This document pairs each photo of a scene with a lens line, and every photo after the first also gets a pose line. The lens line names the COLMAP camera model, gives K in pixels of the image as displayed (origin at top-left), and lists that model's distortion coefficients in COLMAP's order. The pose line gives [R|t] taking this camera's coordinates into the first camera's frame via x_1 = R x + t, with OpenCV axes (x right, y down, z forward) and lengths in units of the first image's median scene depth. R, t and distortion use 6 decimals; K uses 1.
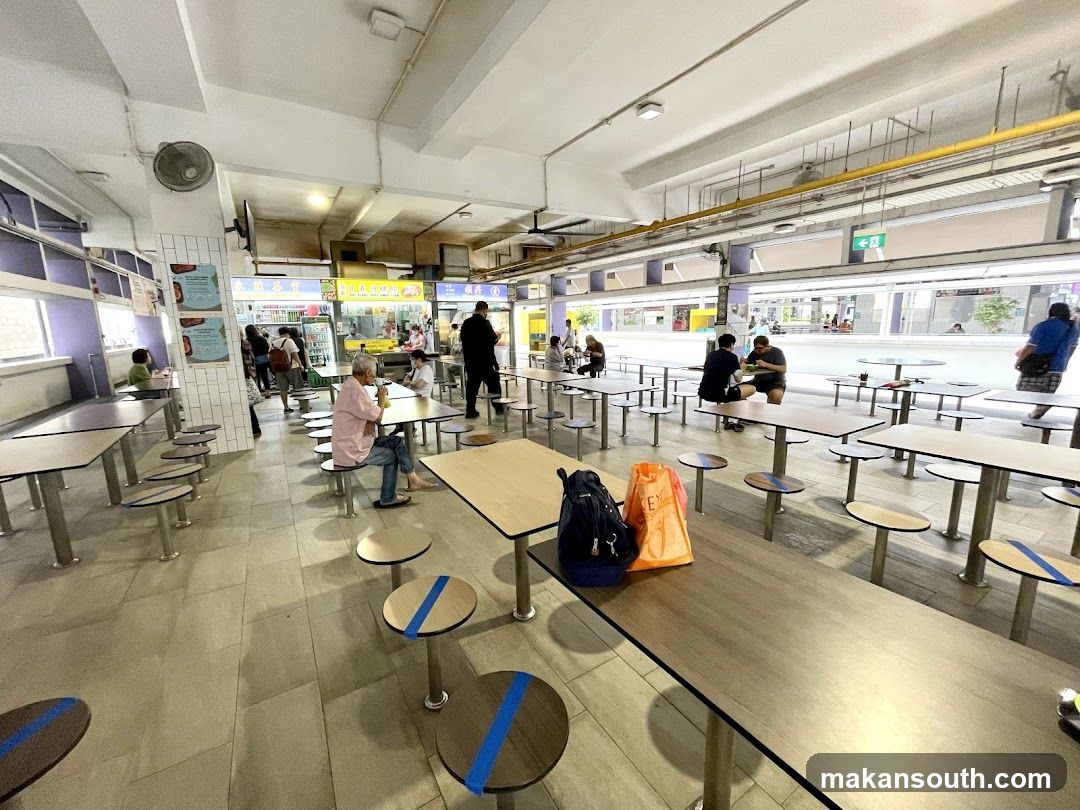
lens RADIAL K [[444.4, 0, 540.3], [0, 444.4, 403.3], [0, 0, 1]] dist [-0.002534, 0.003164]
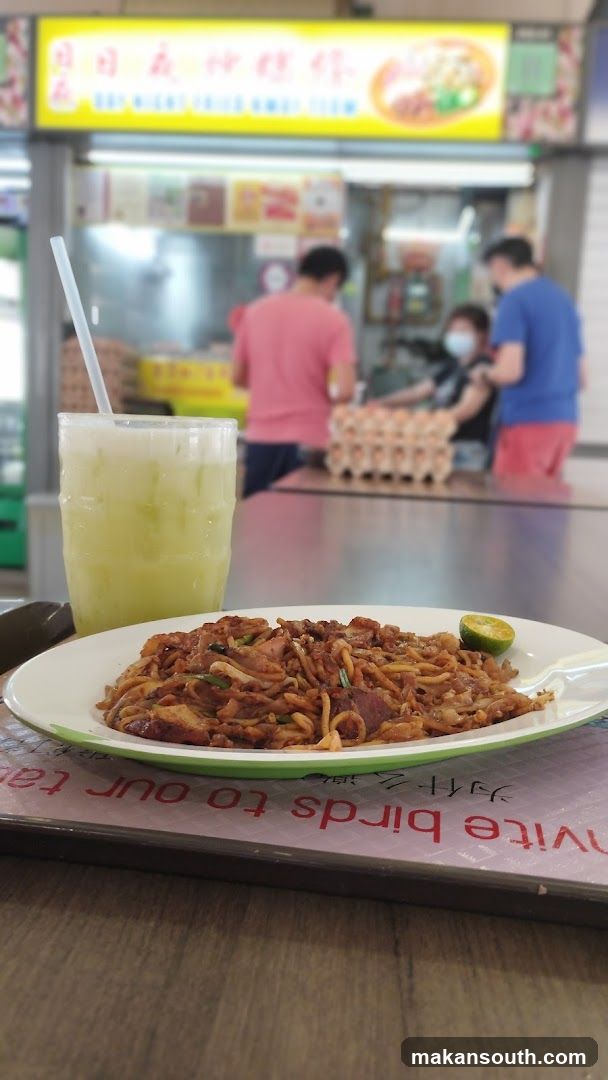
lens RADIAL K [[913.3, 0, 312.4], [0, 913.3, 540.3], [0, 0, 1]] dist [-0.000787, 0.005900]
pose [[0.798154, 0.133960, -0.587370, -0.100431], [-0.175519, 0.984376, -0.014002, -0.069330], [0.576318, 0.114270, 0.809197, 0.713233]]
